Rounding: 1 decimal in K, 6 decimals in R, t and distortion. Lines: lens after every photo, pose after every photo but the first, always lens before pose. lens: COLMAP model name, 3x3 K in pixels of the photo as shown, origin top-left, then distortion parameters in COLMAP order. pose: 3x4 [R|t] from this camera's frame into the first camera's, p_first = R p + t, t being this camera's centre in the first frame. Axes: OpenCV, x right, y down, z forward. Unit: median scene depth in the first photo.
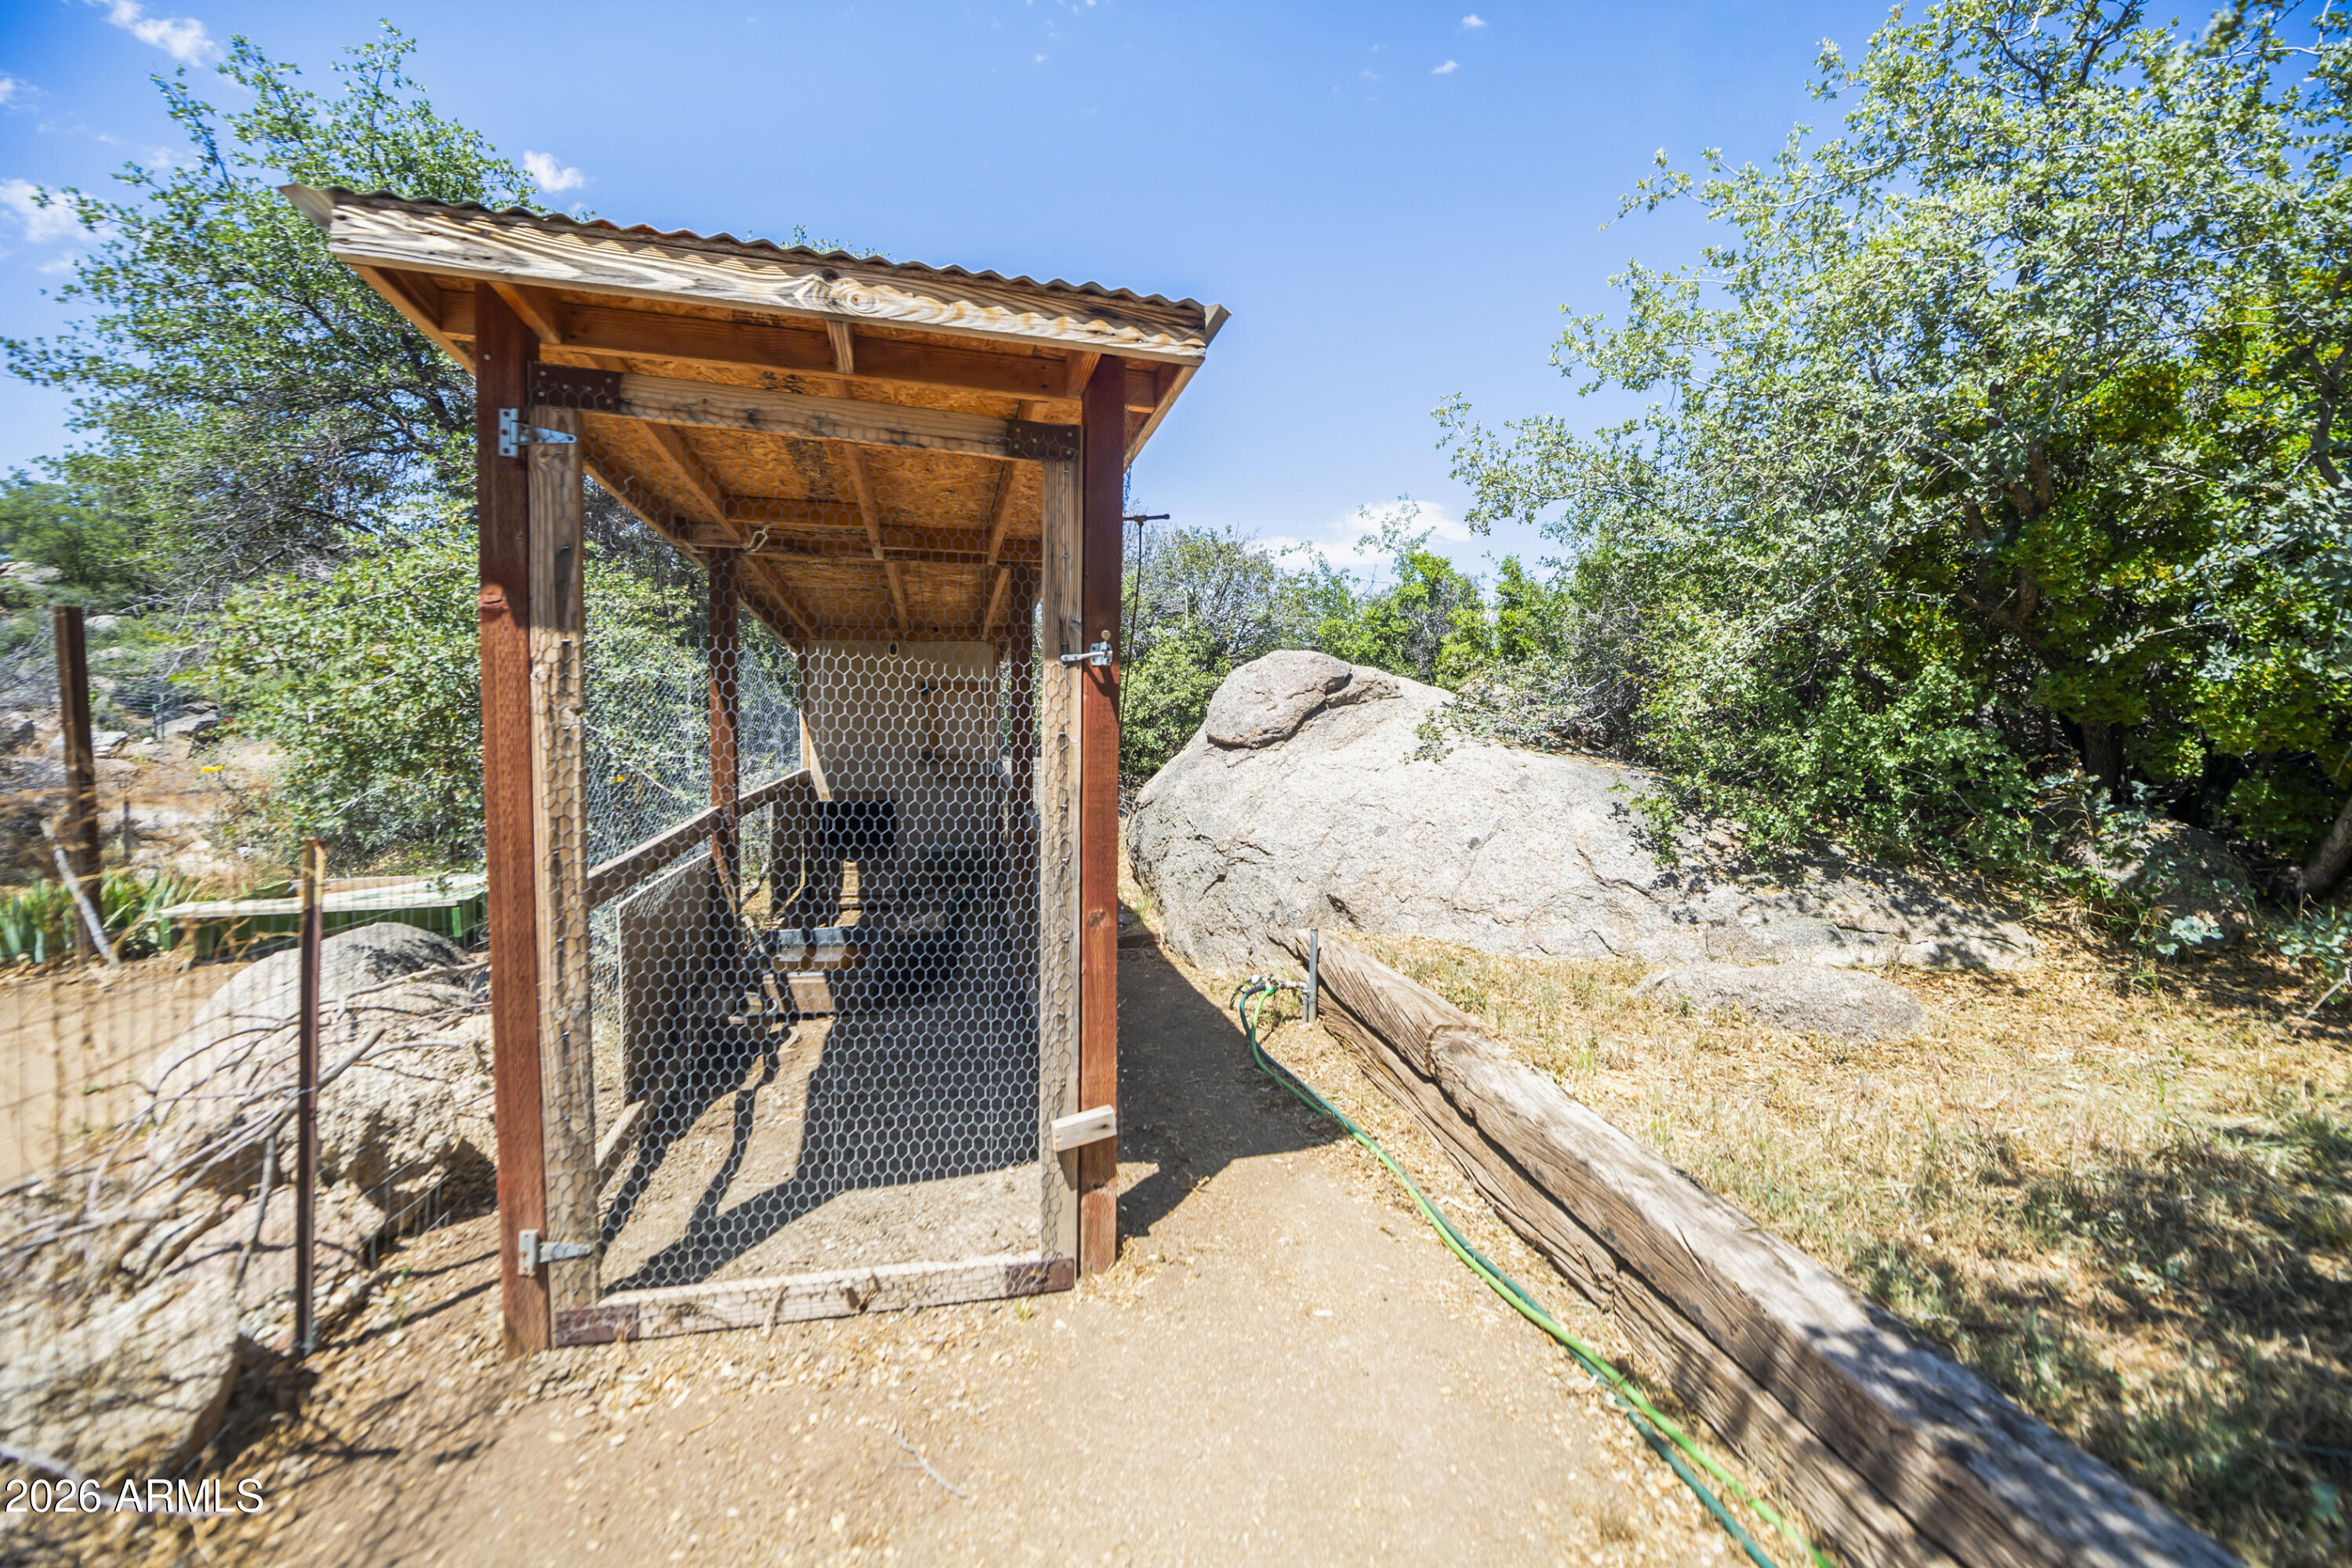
lens RADIAL K [[951.7, 0, 1175.3], [0, 951.7, 775.5], [0, 0, 1]] dist [-0.007709, -0.000401]
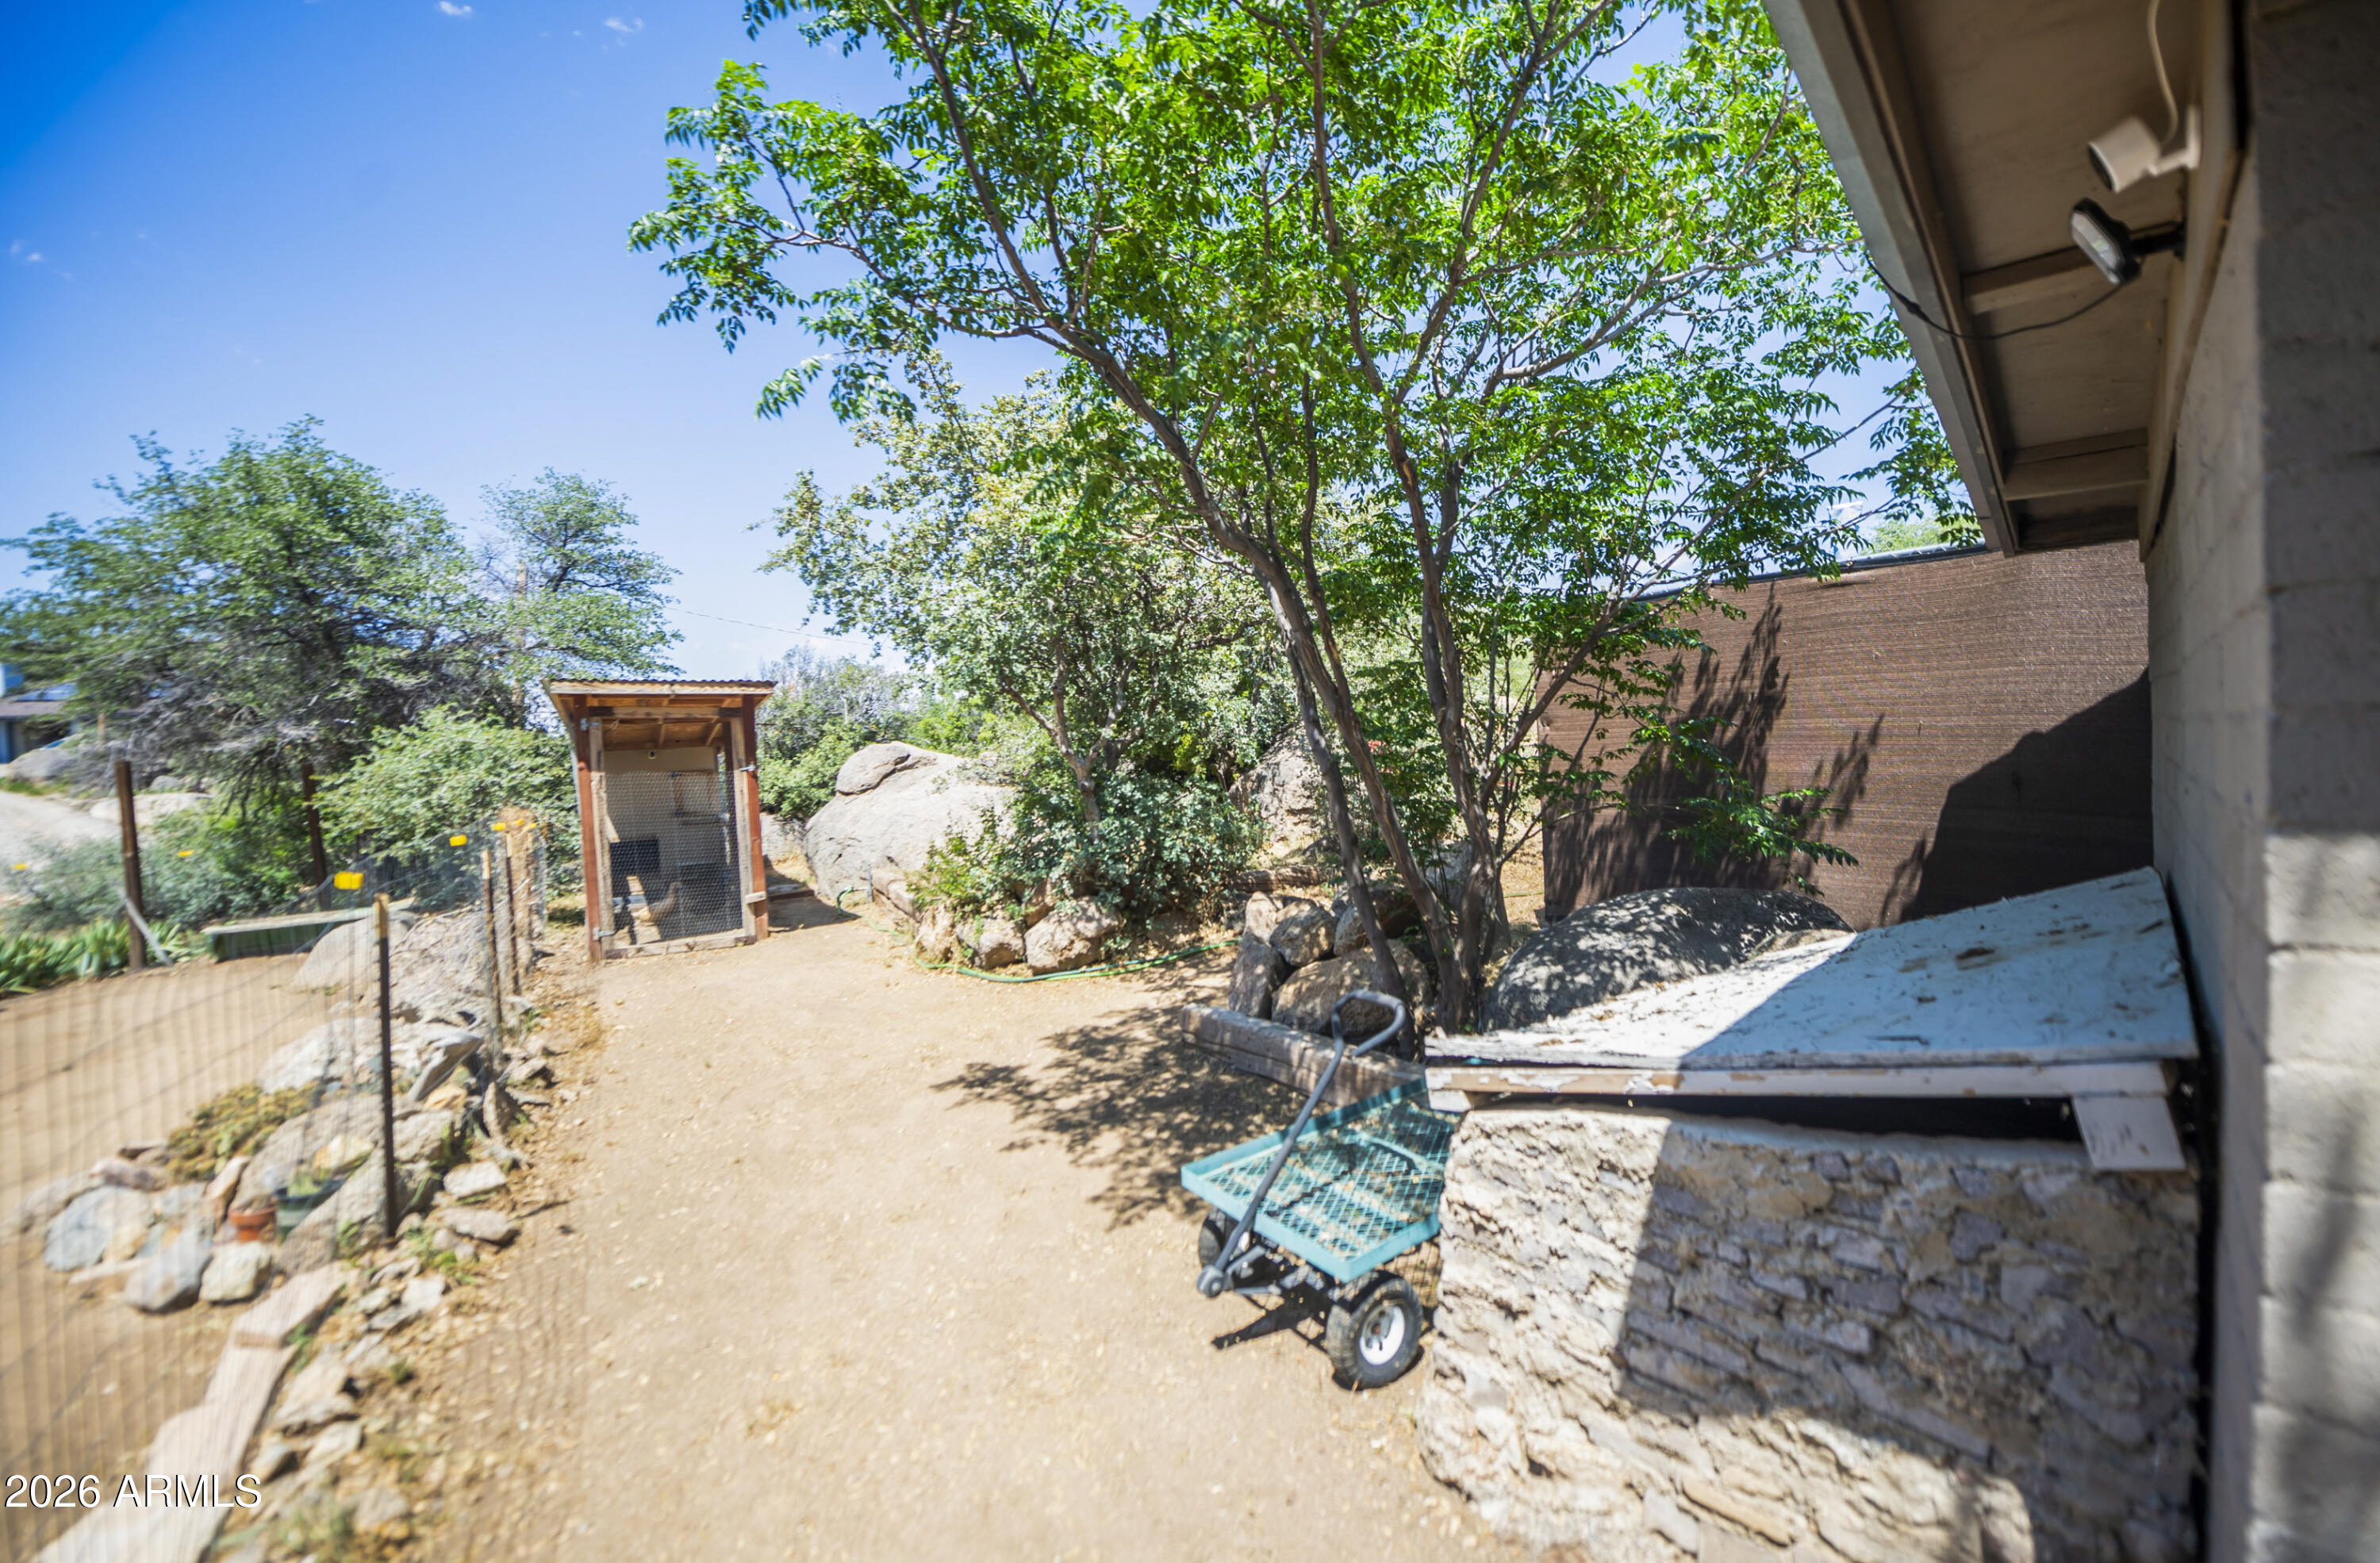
lens RADIAL K [[947.3, 0, 1194.4], [0, 947.3, 787.9], [0, 0, 1]] dist [0.000207, 0.000005]
pose [[0.957123, -0.070558, 0.280958, 0.201693], [0.082116, 0.996184, -0.029565, 0.077144], [-0.277800, 0.051369, 0.959265, -1.147260]]
